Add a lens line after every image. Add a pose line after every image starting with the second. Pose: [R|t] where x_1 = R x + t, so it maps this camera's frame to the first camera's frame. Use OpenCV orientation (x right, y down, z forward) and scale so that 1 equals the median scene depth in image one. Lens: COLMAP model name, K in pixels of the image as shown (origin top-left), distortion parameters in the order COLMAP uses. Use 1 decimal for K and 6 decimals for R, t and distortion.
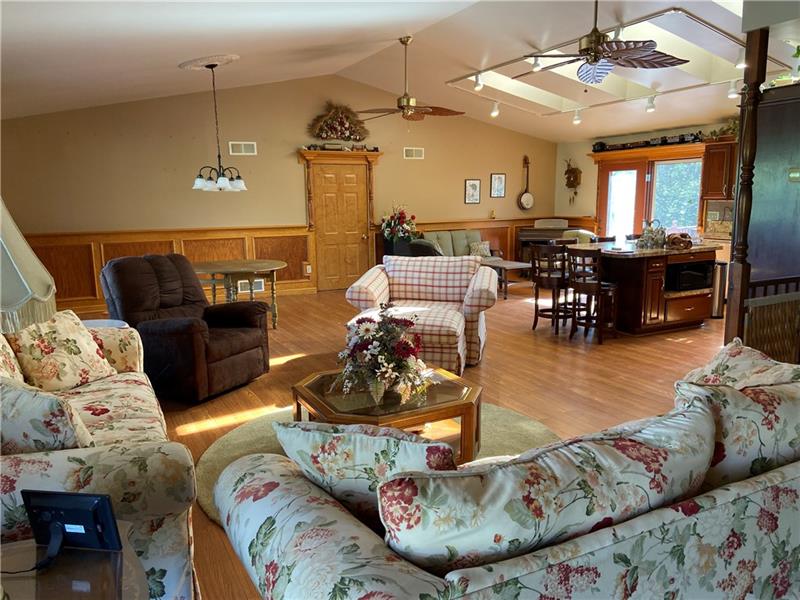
lens RADIAL K [[606.6, 0, 400.0], [0, 606.6, 300.0], [0, 0, 1]] dist [0.076244, -0.079783]
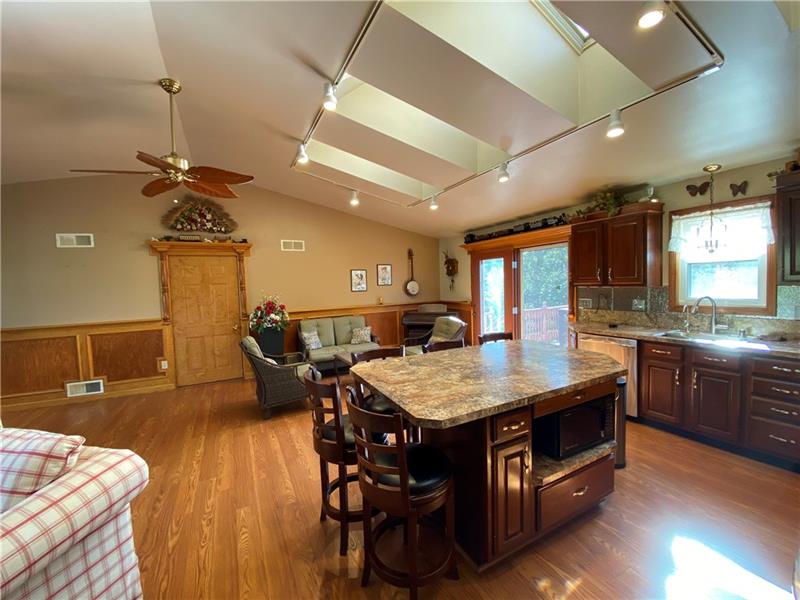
lens RADIAL K [[321.7, 0, 402.4], [0, 321.7, 301.3], [0, 0, 1]] dist [0.032705, -0.025633]
pose [[0.999812, -0.019327, 0.001280, 0.217940], [0.019347, 0.993349, -0.113503, -0.082628], [0.000923, 0.113507, 0.993537, 0.479129]]
